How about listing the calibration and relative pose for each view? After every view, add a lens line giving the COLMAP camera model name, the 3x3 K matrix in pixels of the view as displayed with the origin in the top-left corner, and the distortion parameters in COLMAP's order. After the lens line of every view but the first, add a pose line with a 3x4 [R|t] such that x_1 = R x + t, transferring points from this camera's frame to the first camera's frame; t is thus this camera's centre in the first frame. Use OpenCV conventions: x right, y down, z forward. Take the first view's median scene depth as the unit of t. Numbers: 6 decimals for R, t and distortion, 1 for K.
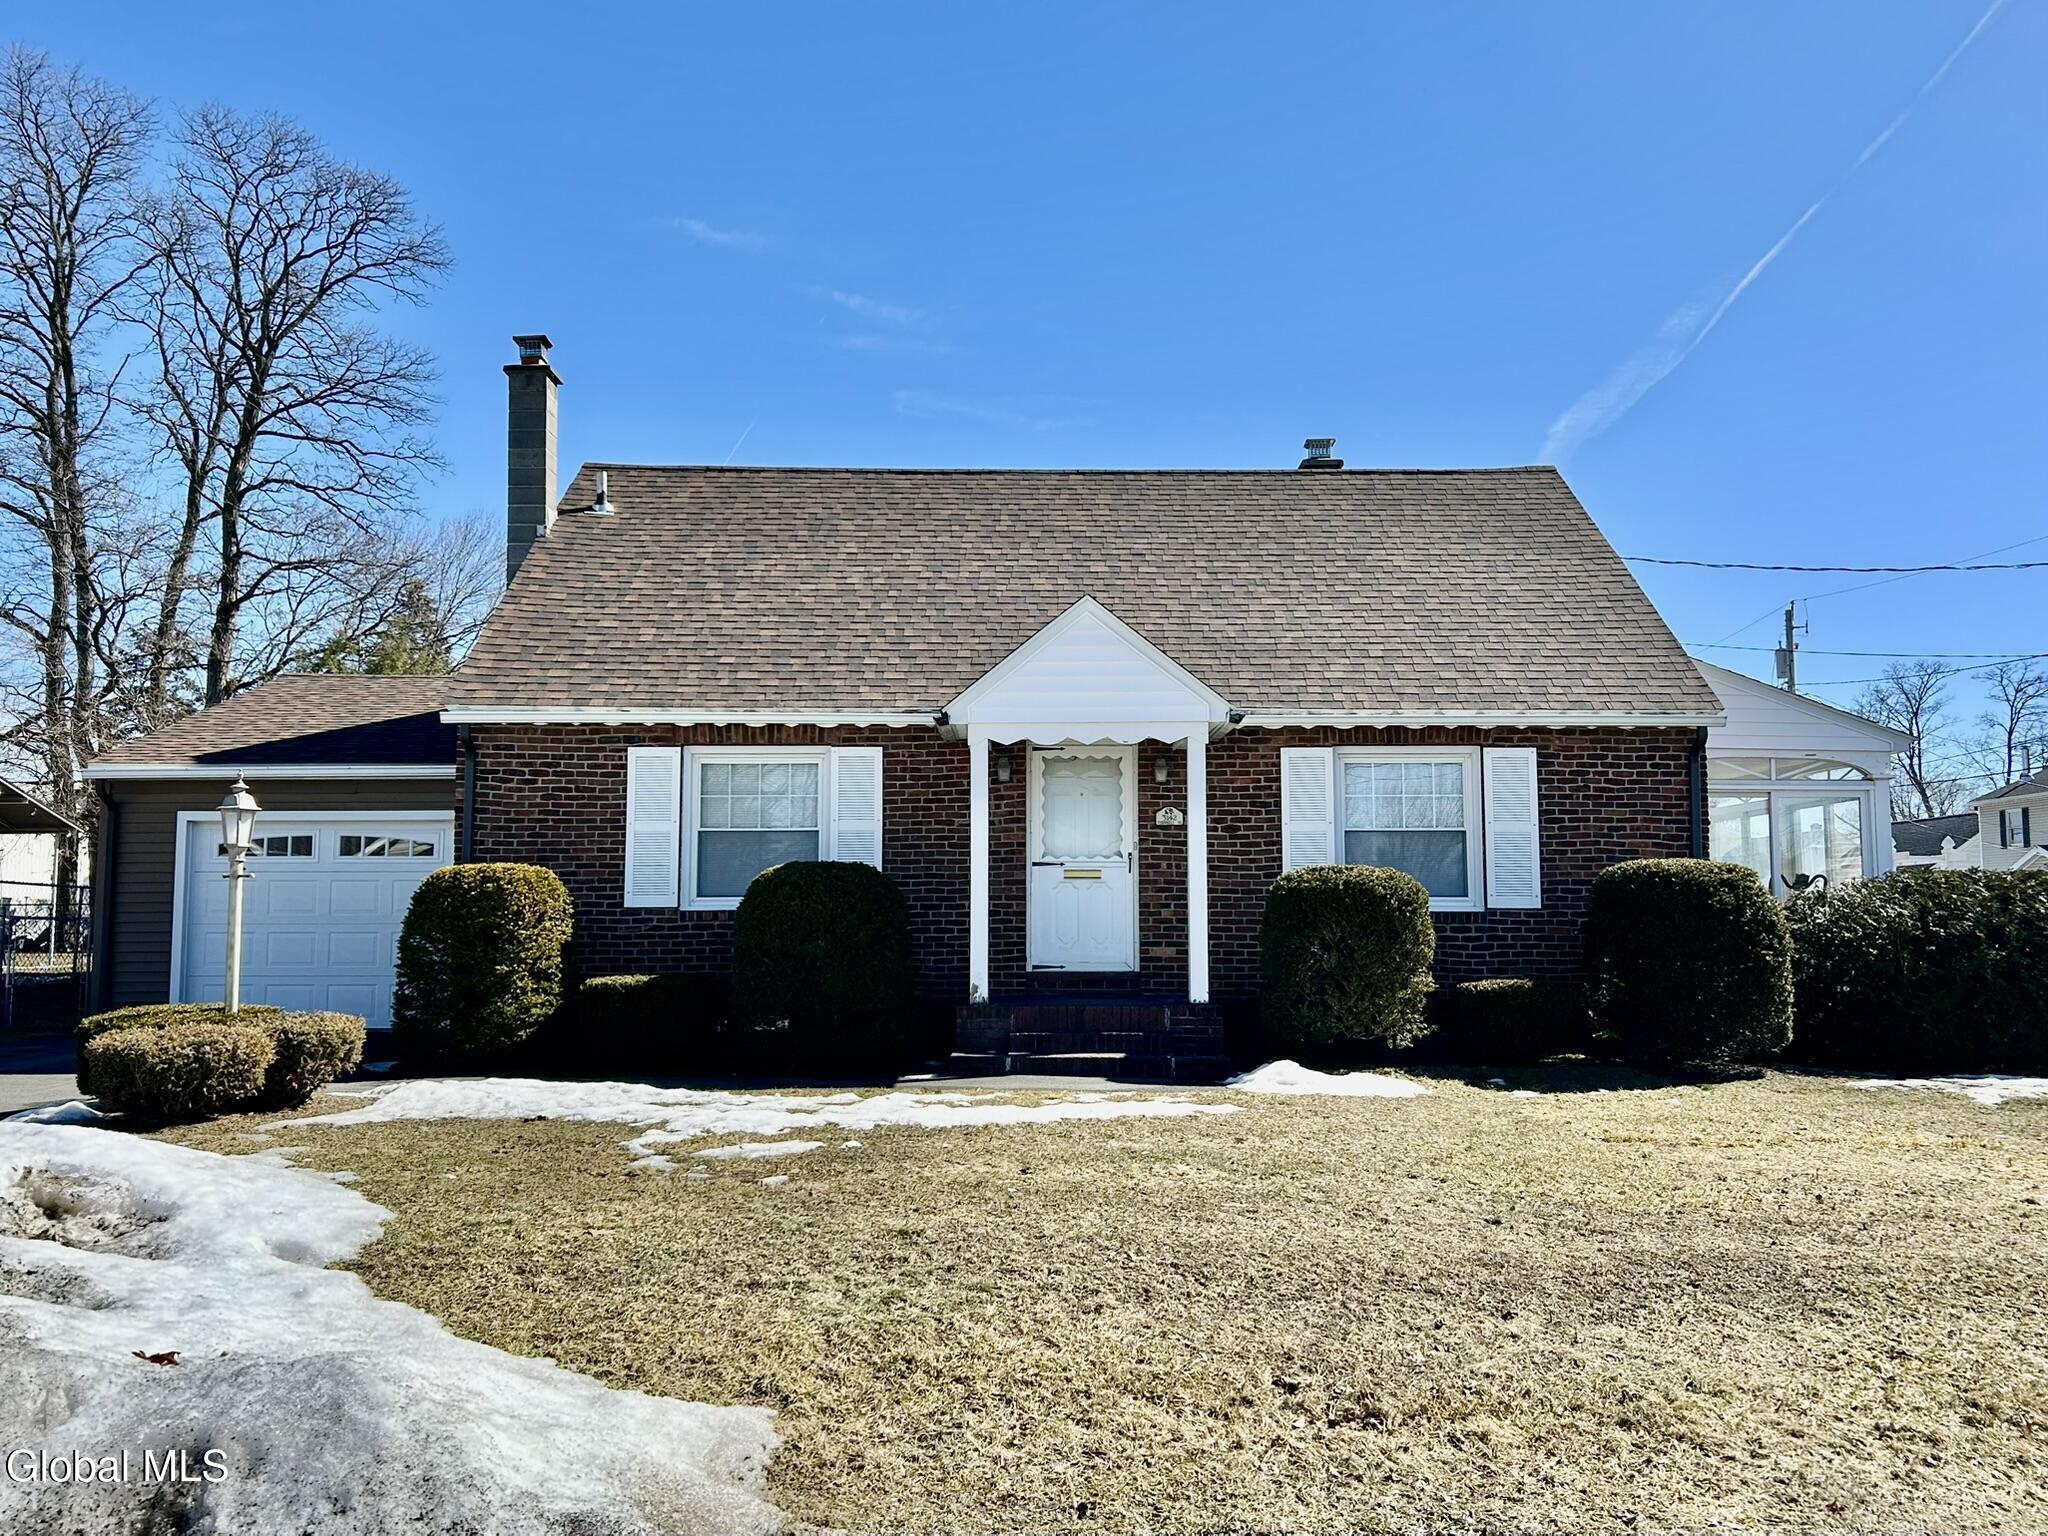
lens RADIAL K [[1630.6, 0, 1031.7], [0, 1630.6, 767.5], [0, 0, 1]] dist [0.017916, 0.004507]
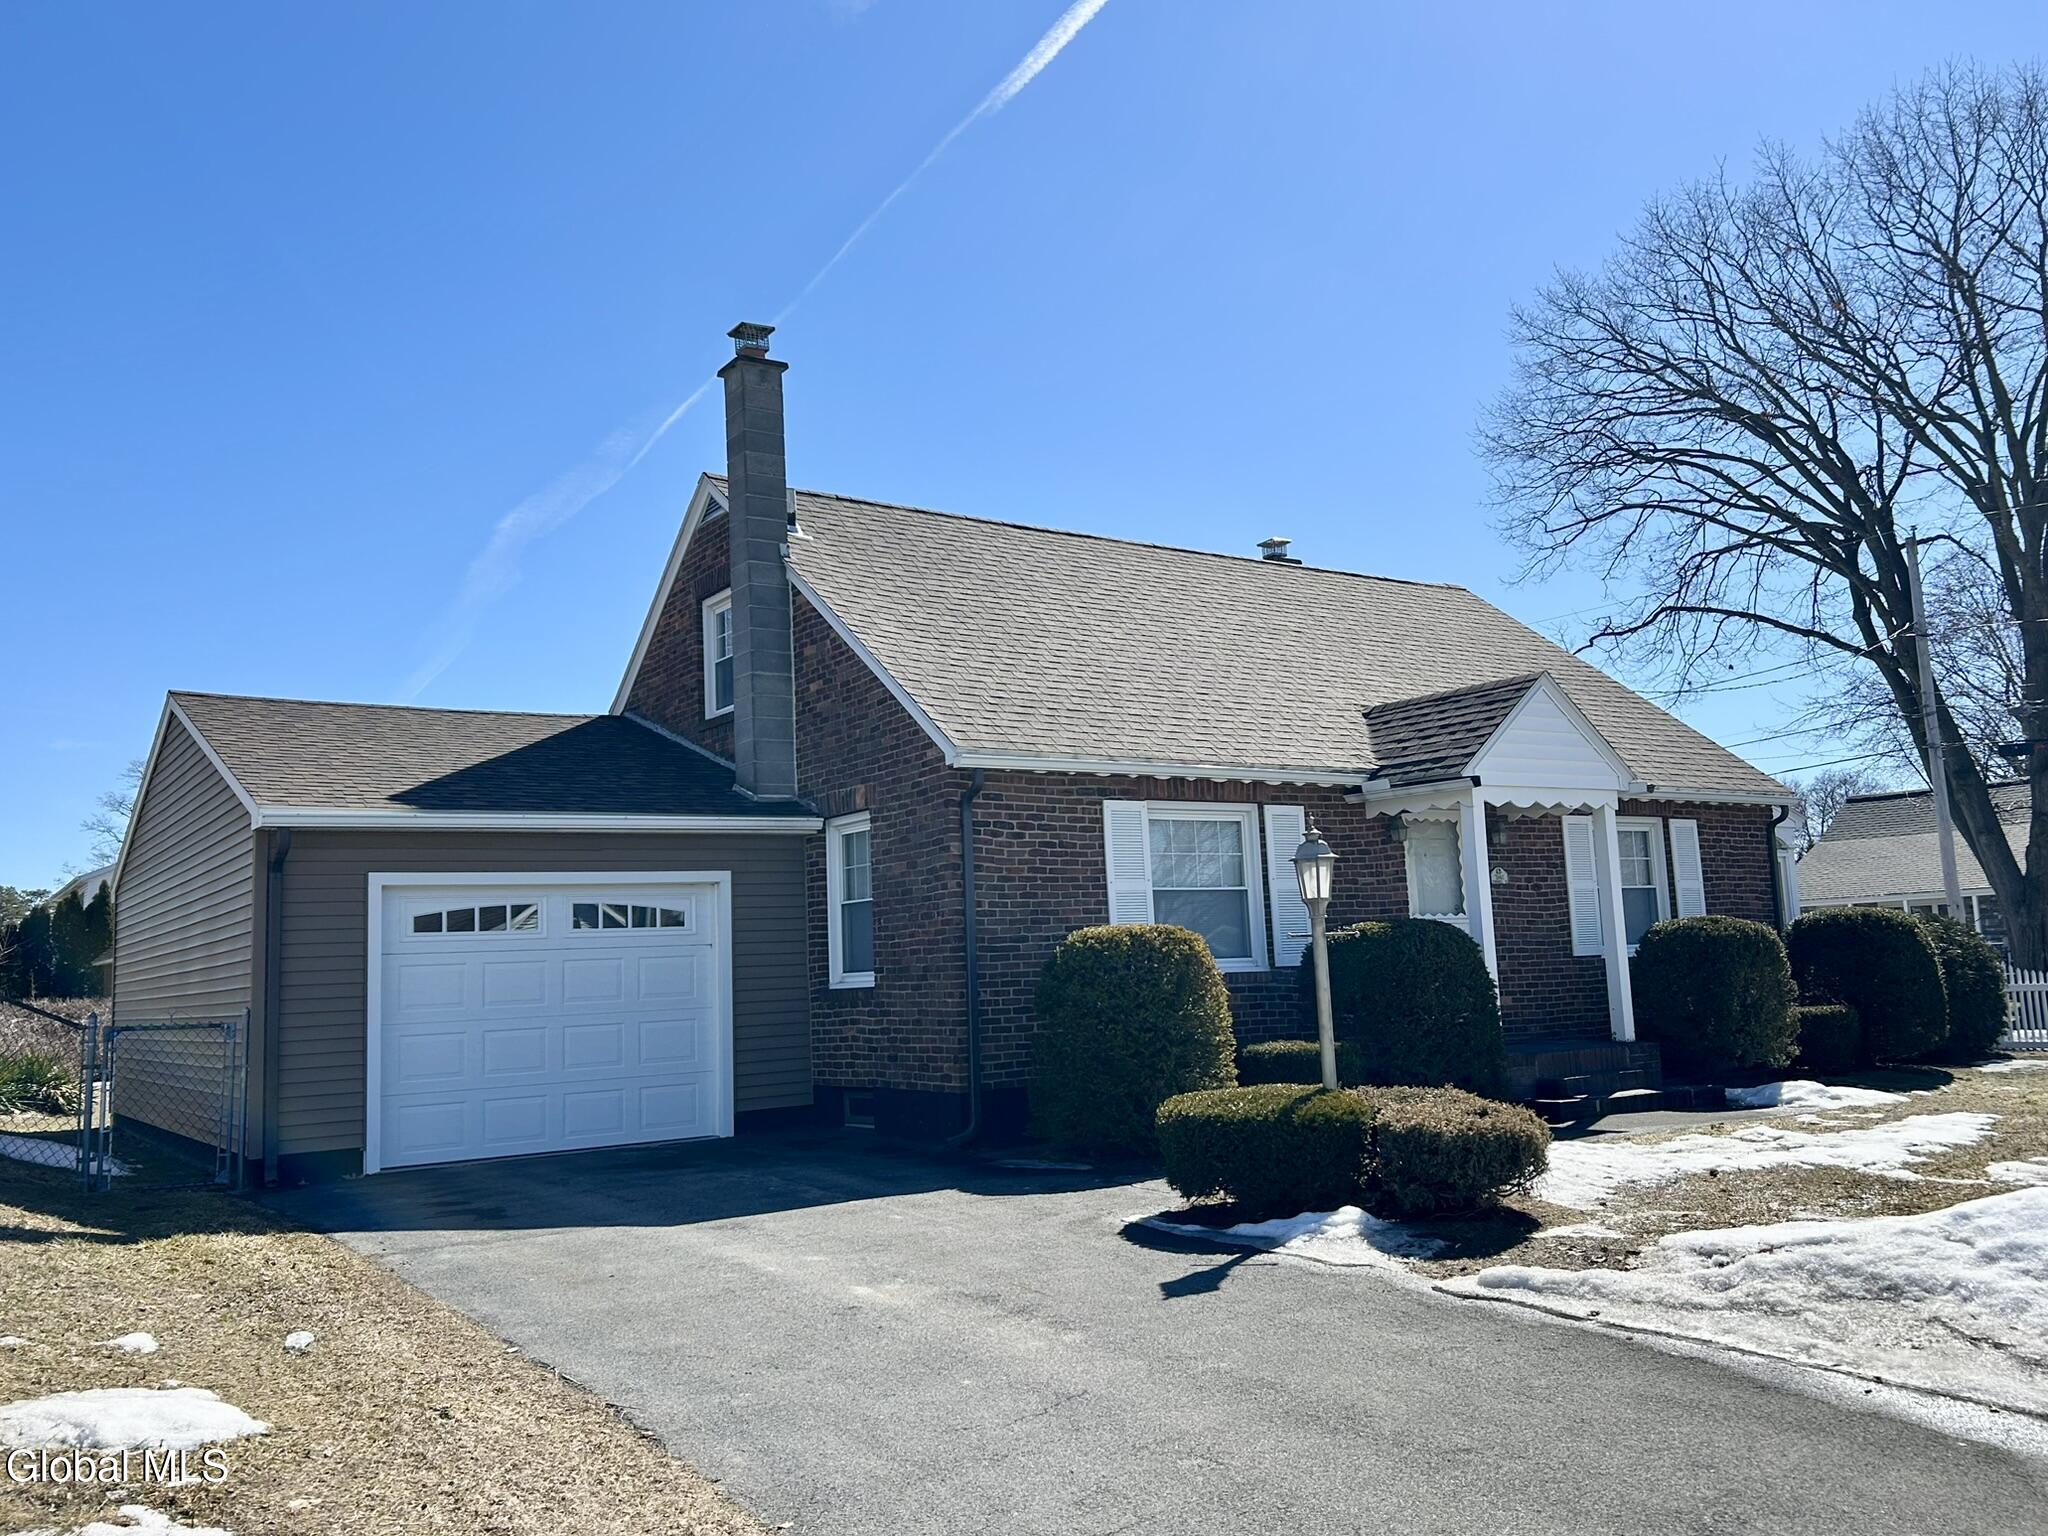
lens RADIAL K [[1630.6, 0, 1022.0], [0, 1630.6, 774.7], [0, 0, 1]] dist [0.017916, 0.004507]
pose [[0.835296, 0.034024, 0.548747, -0.779966], [-0.008814, 0.998784, -0.048510, 0.018253], [-0.549730, 0.035684, 0.834580, 0.248479]]
